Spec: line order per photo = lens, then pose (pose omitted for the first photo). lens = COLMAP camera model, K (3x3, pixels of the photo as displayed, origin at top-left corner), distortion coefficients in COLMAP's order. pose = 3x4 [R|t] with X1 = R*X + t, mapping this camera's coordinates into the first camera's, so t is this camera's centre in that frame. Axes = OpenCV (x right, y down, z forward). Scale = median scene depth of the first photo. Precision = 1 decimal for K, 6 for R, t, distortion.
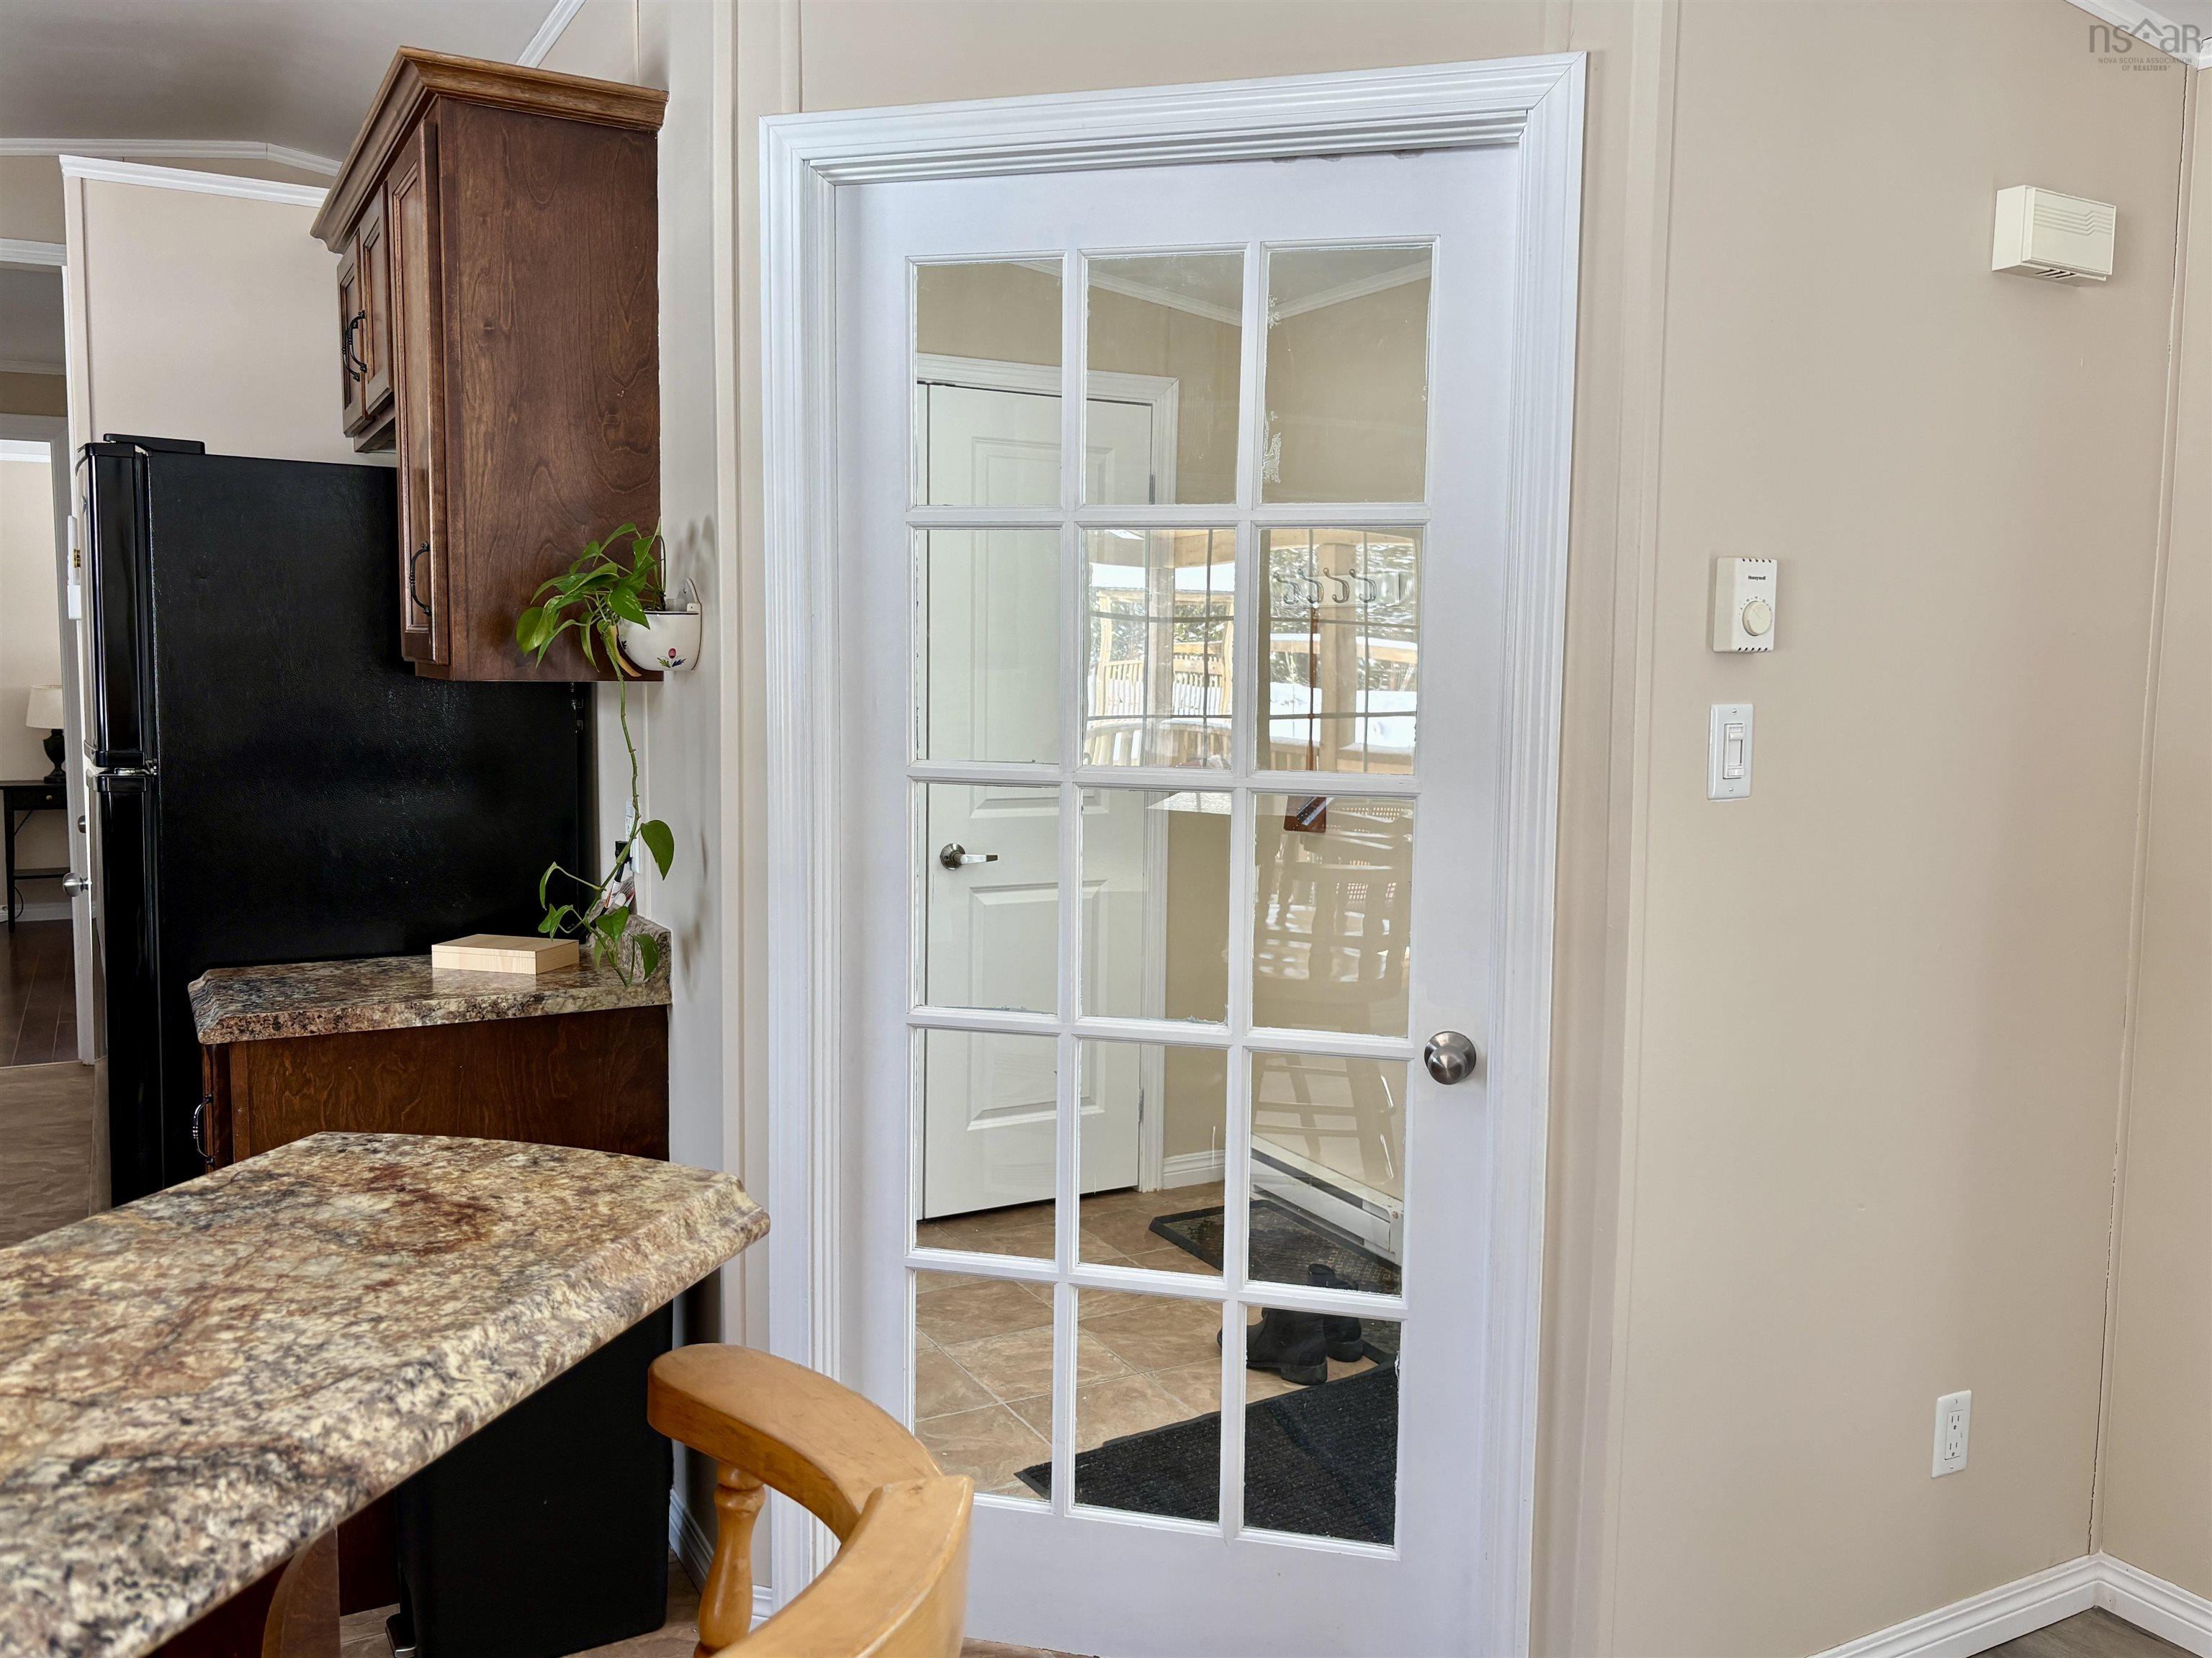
lens RADIAL K [[1793.6, 0, 1115.9], [0, 1793.6, 840.3], [0, 0, 1]] dist [0.013588, -0.002855]
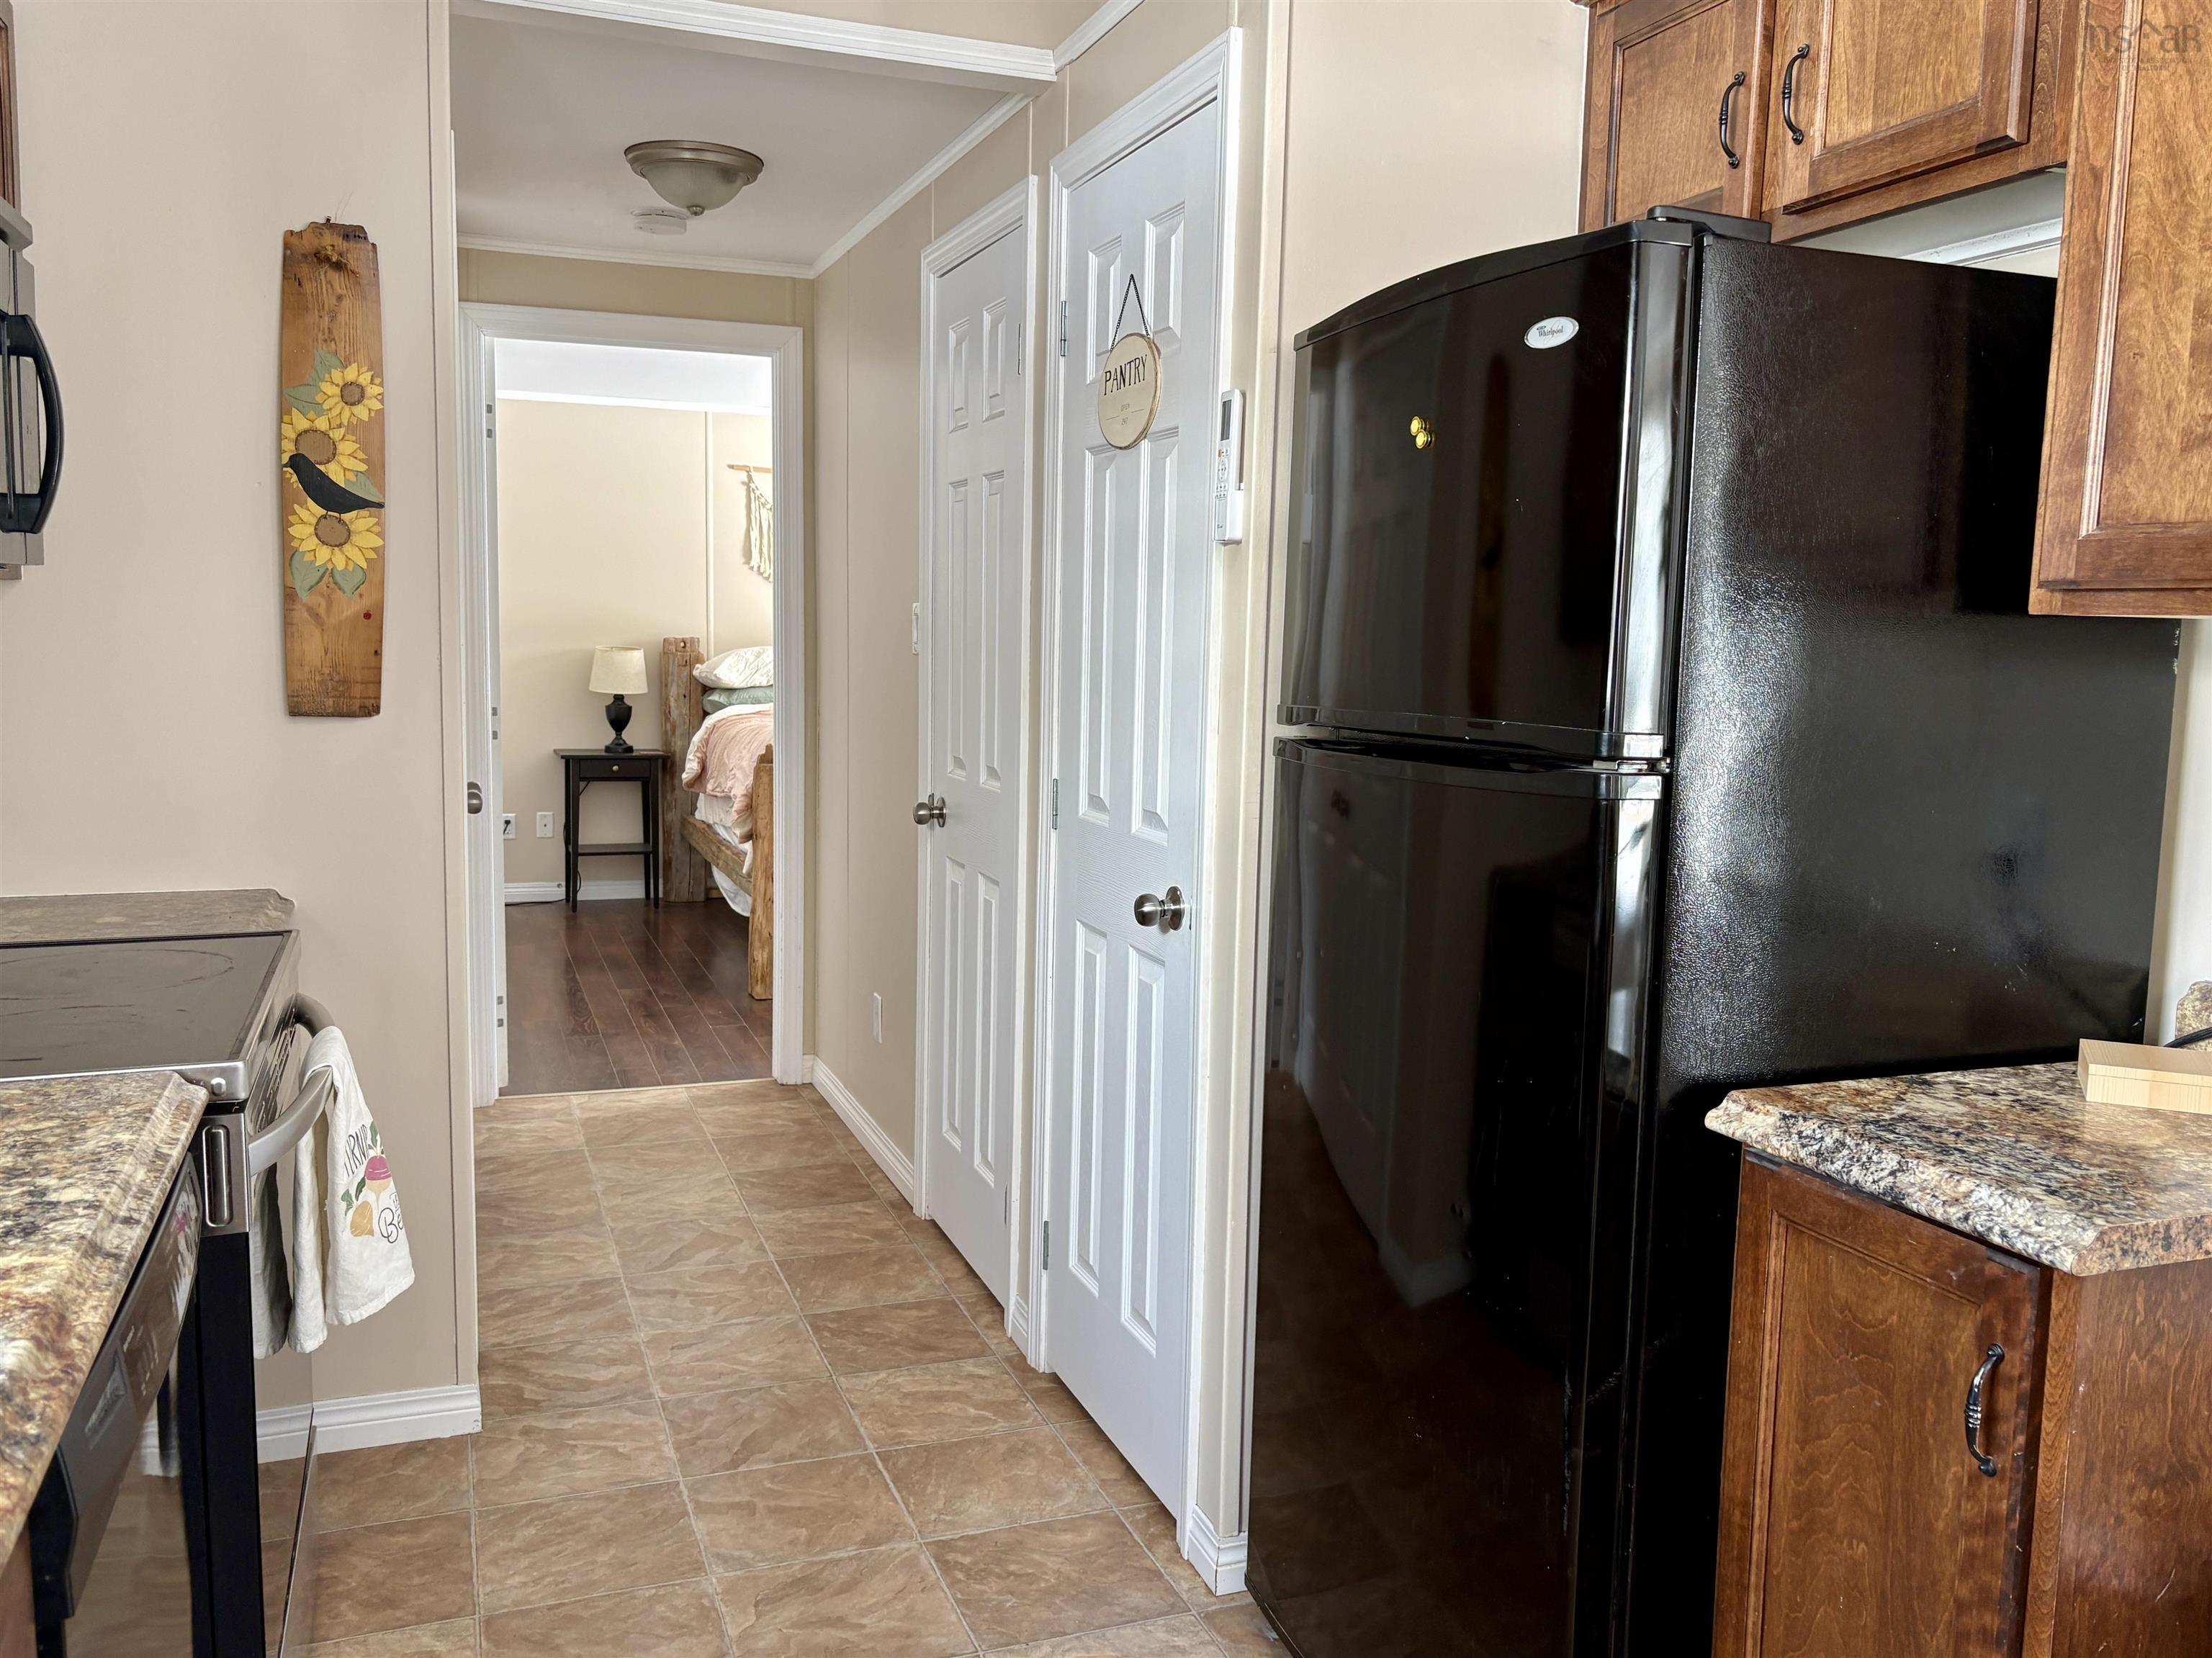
lens RADIAL K [[1793.6, 0, 1115.9], [0, 1793.6, 840.3], [0, 0, 1]] dist [0.013588, -0.002855]
pose [[0.989582, 0.025777, -0.141642, -1.771482], [-0.024072, 0.999616, 0.013737, -0.047322], [0.141942, -0.010184, 0.989823, 1.032097]]
